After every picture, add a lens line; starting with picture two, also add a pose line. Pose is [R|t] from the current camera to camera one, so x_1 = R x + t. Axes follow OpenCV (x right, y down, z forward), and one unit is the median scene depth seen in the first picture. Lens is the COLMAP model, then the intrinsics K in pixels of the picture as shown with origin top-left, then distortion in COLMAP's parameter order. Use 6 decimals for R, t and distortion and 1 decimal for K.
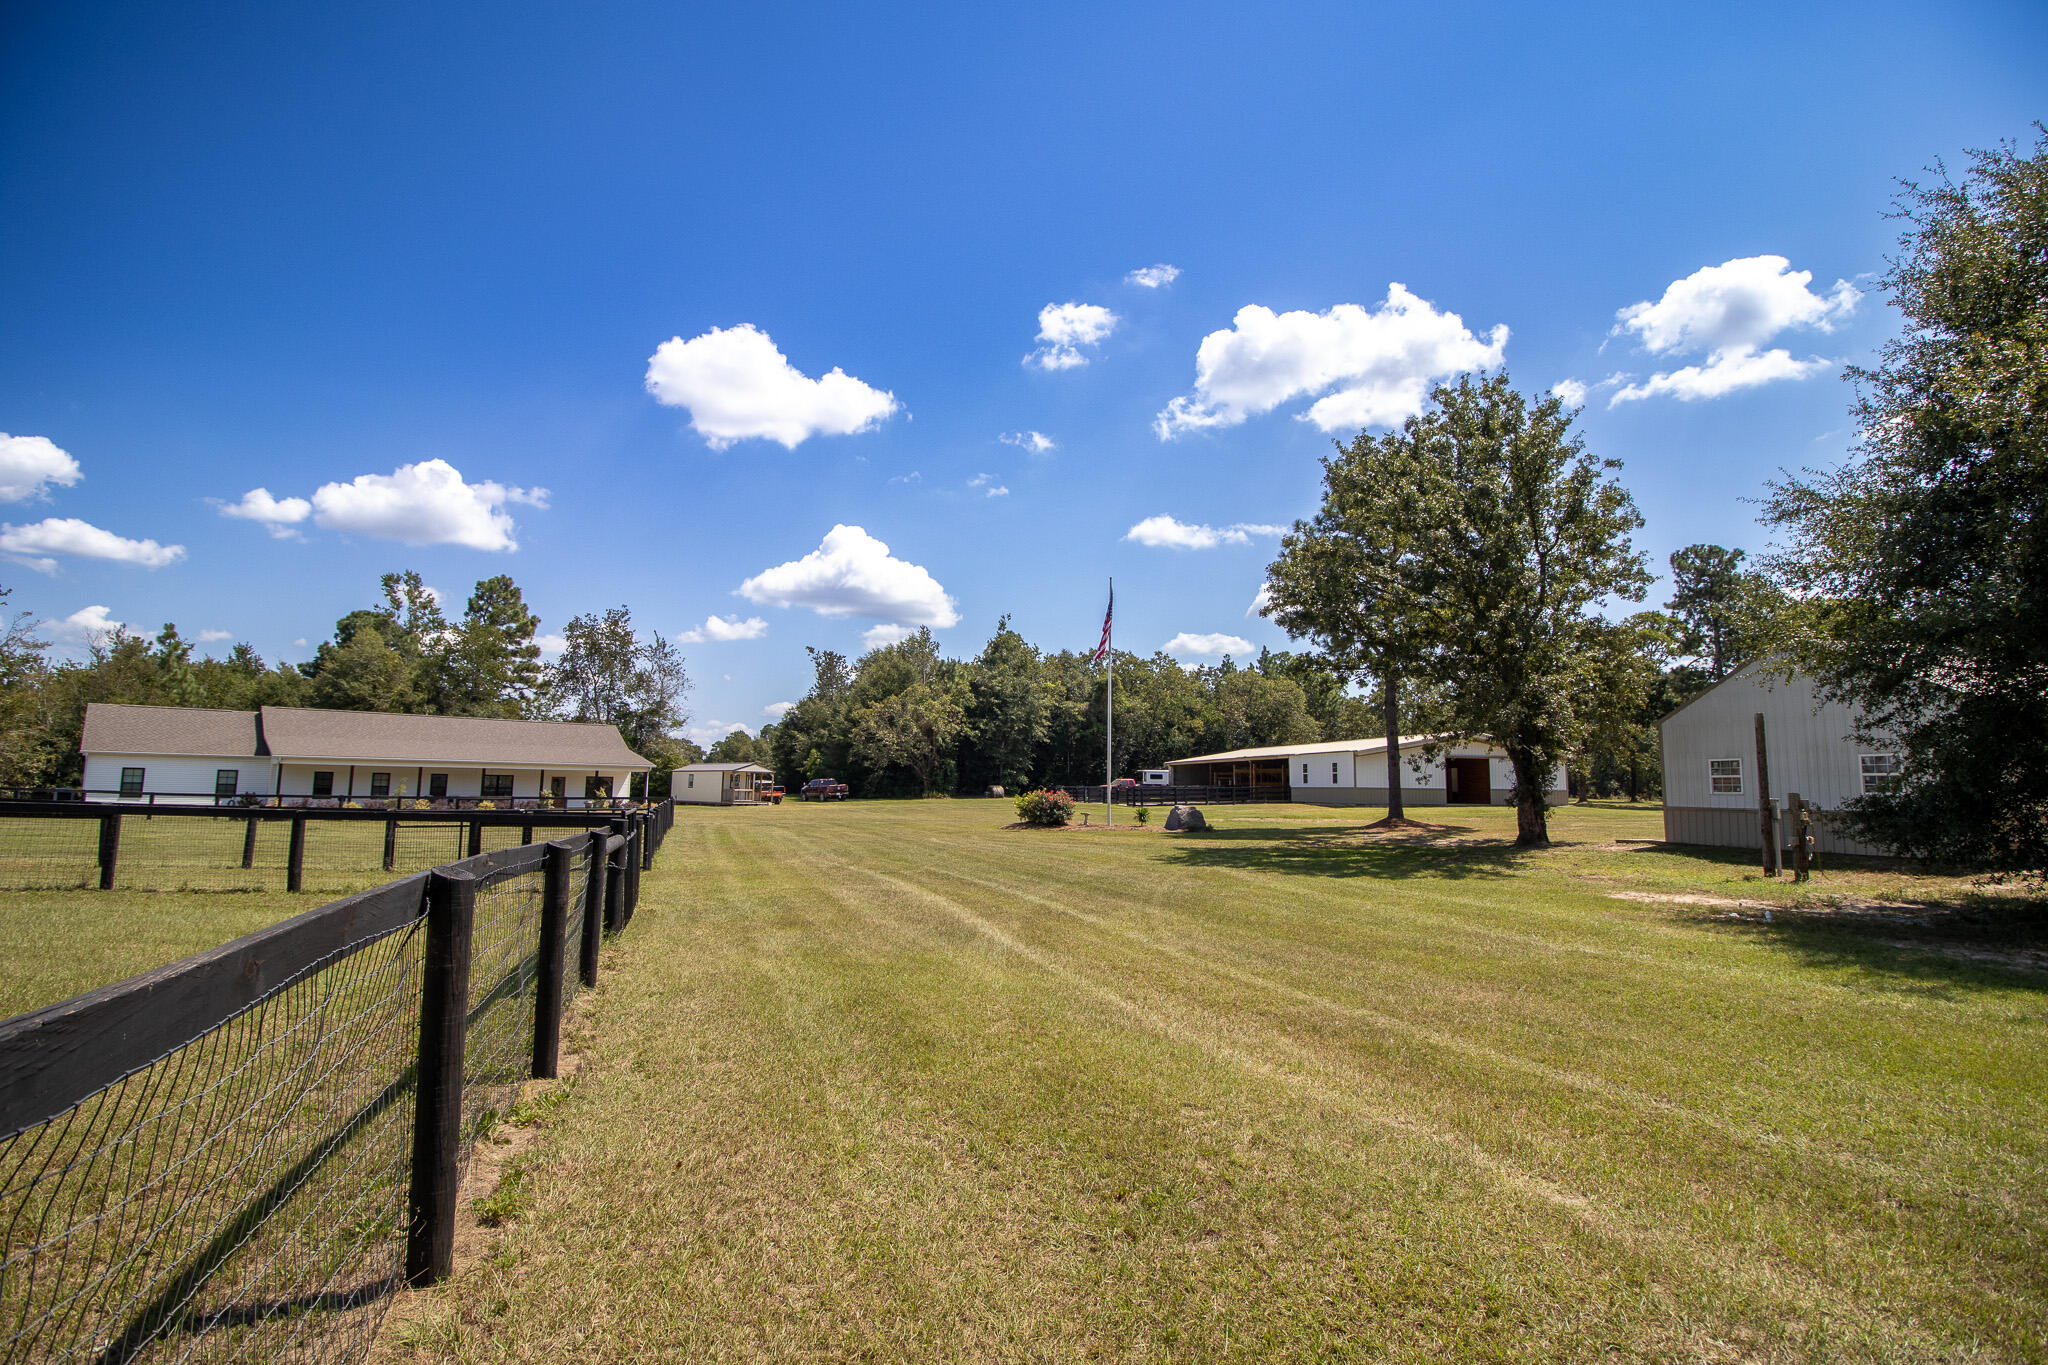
lens RADIAL K [[935.7, 0, 1036.3], [0, 935.7, 676.9], [0, 0, 1]] dist [-0.010954, -0.008824]
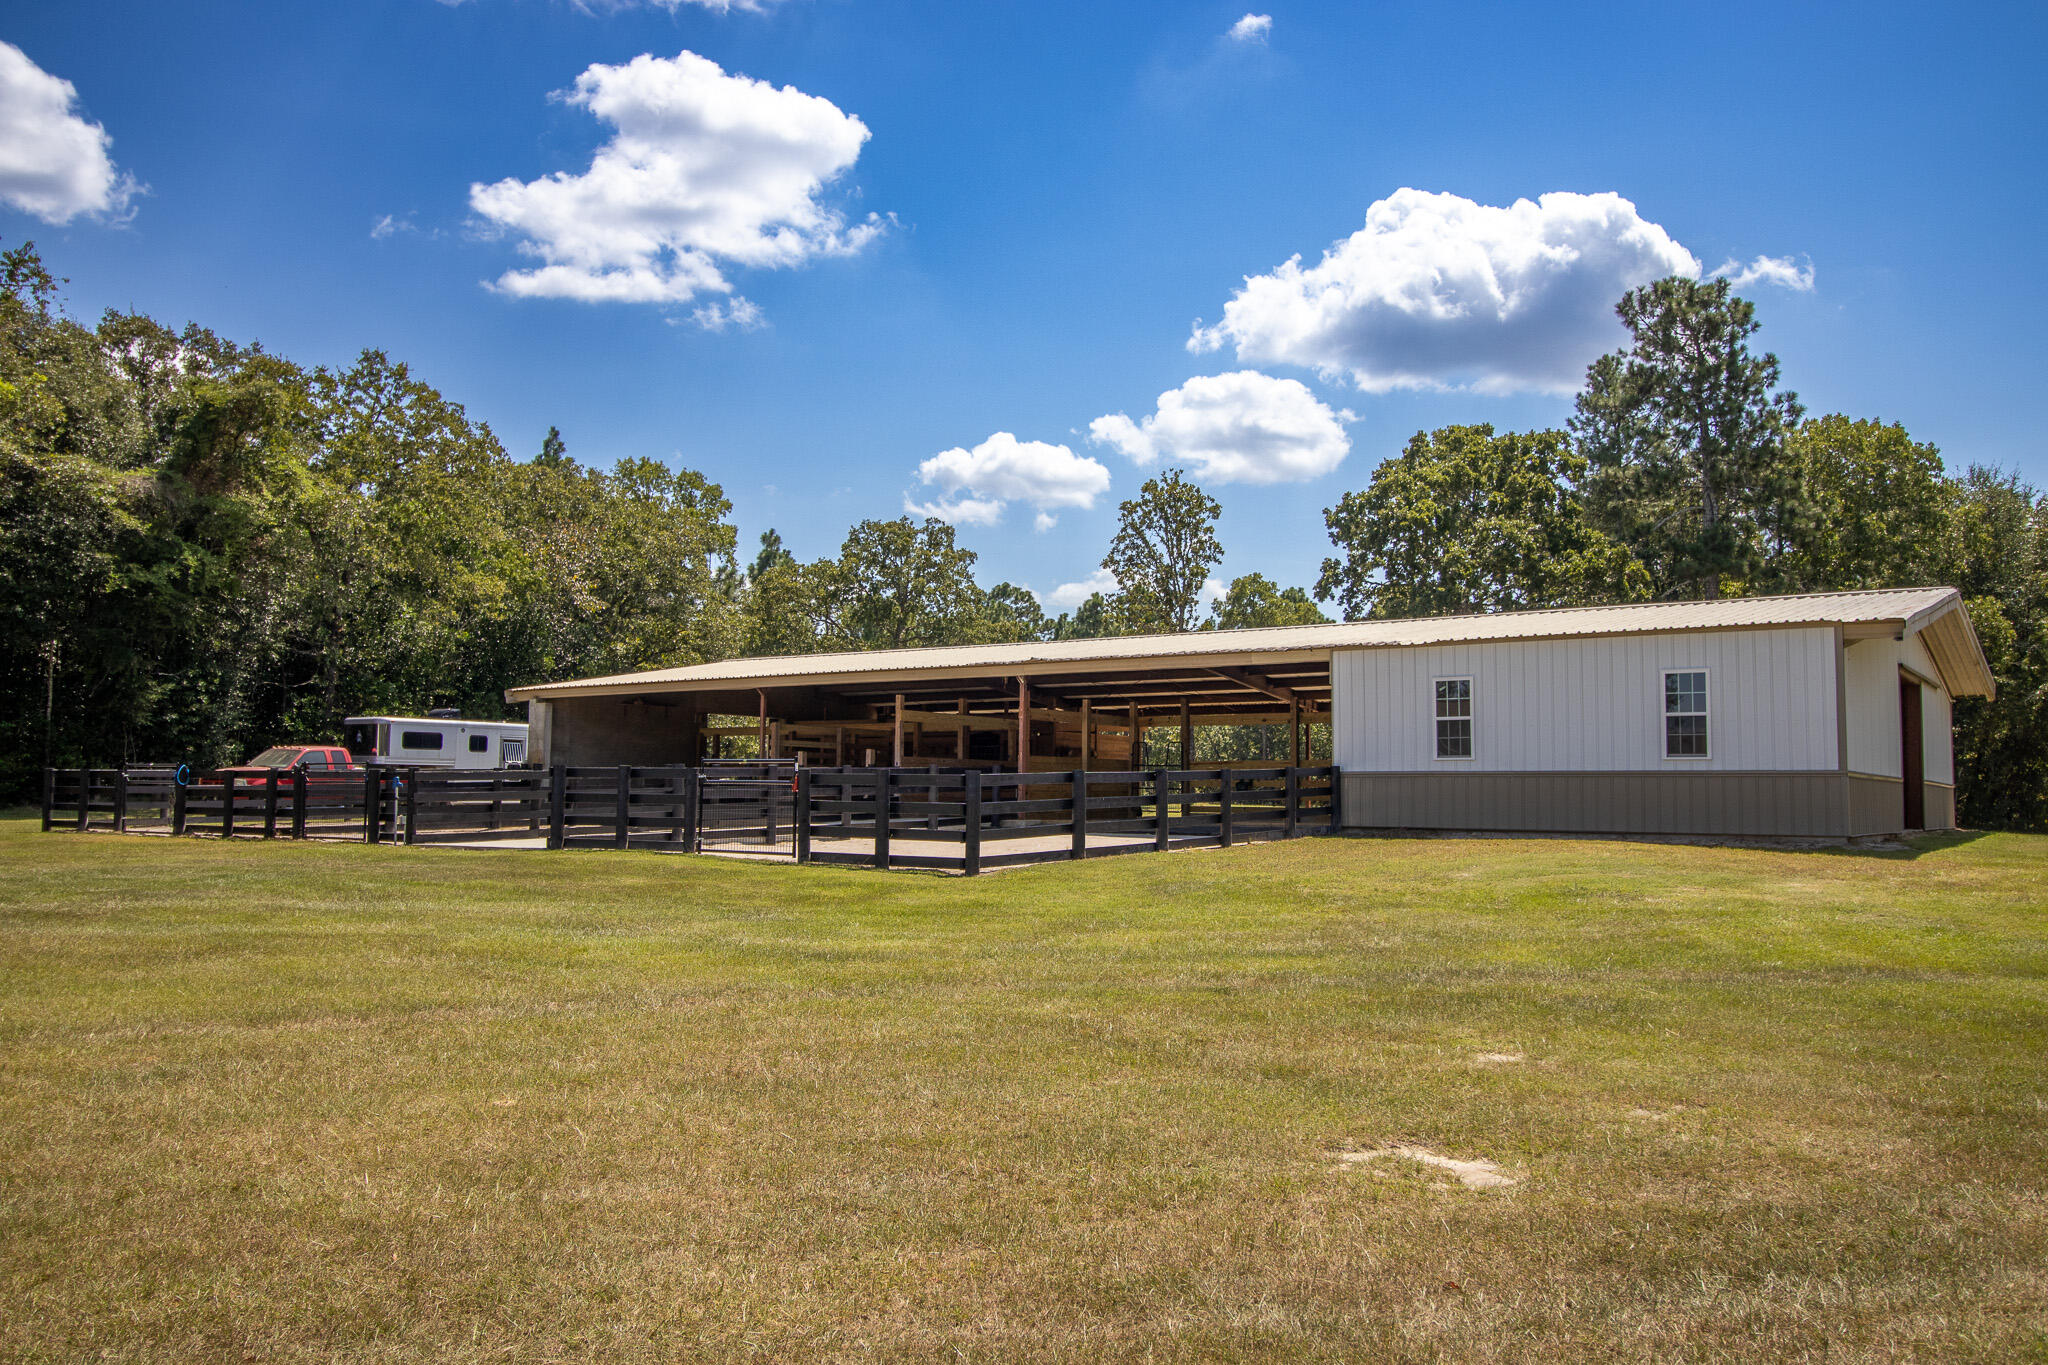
lens RADIAL K [[1583.3, 0, 1035.6], [0, 1583.3, 688.4], [0, 0, 1]] dist [-0.001198, 0.005857]
pose [[0.750499, 0.041063, 0.659595, -0.062014], [-0.078492, 0.996542, 0.027270, 0.065853], [-0.656194, -0.072239, 0.751127, 0.534087]]
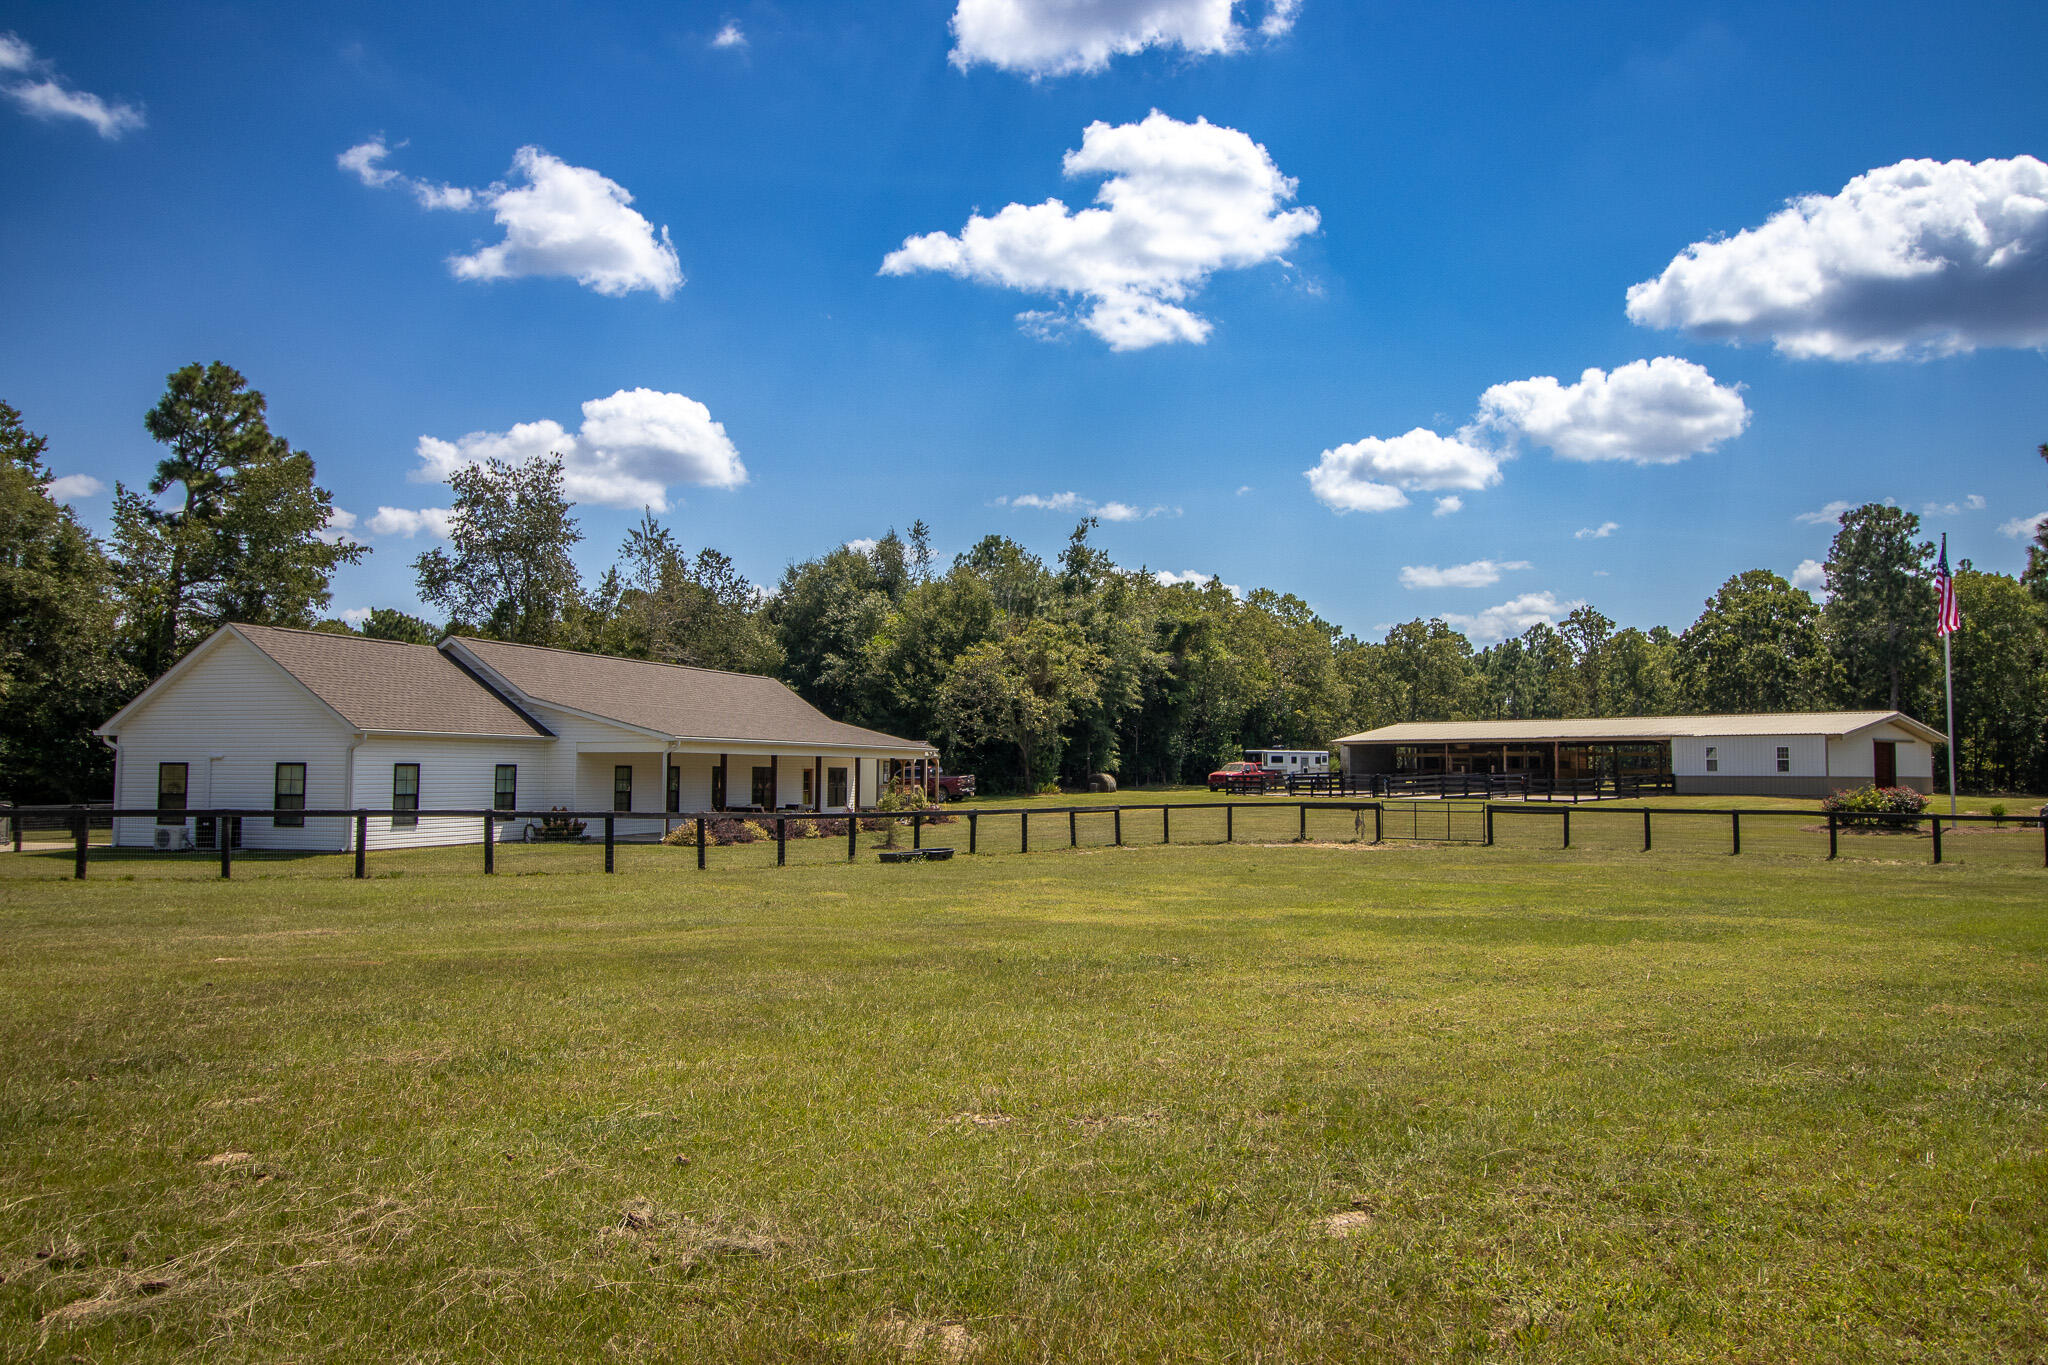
lens RADIAL K [[1414.4, 0, 1042.4], [0, 1414.4, 685.2], [0, 0, 1]] dist [-0.013554, -0.003792]
pose [[0.892040, 0.020887, 0.451474, -0.572875], [-0.048413, 0.997600, 0.049503, 0.003730], [-0.449357, -0.066016, 0.890910, 0.115091]]
